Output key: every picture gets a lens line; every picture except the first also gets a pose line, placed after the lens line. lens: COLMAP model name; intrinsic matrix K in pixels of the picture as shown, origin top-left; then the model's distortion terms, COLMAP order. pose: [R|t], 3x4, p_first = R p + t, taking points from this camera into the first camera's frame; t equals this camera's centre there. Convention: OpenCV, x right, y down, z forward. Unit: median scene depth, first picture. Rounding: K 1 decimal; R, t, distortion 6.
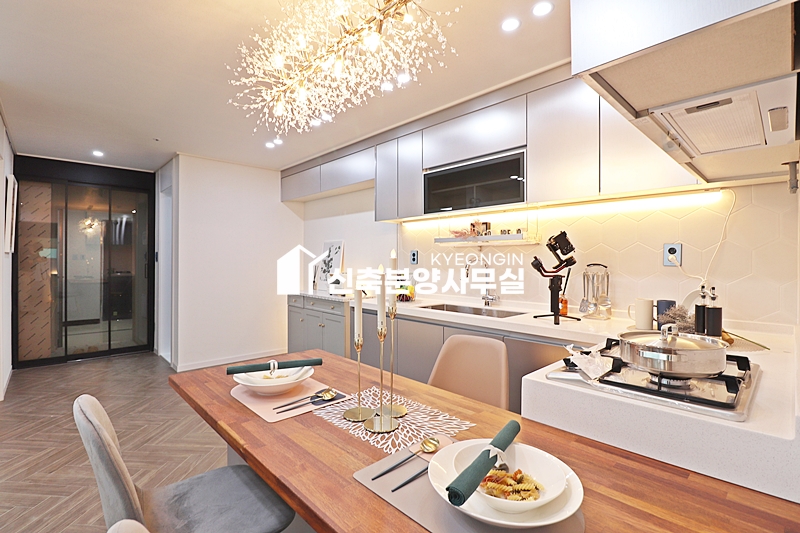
lens RADIAL K [[376.4, 0, 399.1], [0, 376.4, 263.7], [0, 0, 1]] dist [-0.002124, -0.000414]
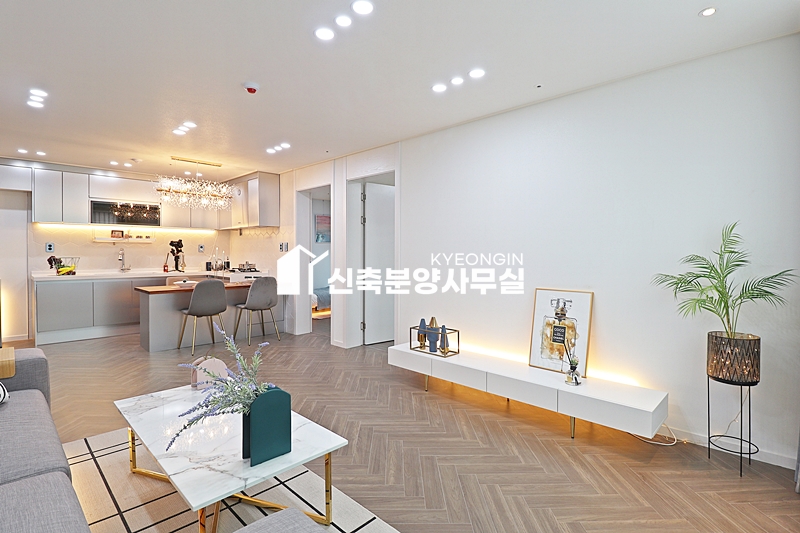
lens RADIAL K [[376.4, 0, 399.1], [0, 376.4, 263.7], [0, 0, 1]] dist [-0.002124, -0.000414]
pose [[-0.052535, -0.029058, 0.998196, -0.630376], [0.004771, 0.999558, 0.029349, 0.004399], [-0.998608, 0.006304, -0.052373, -0.121874]]
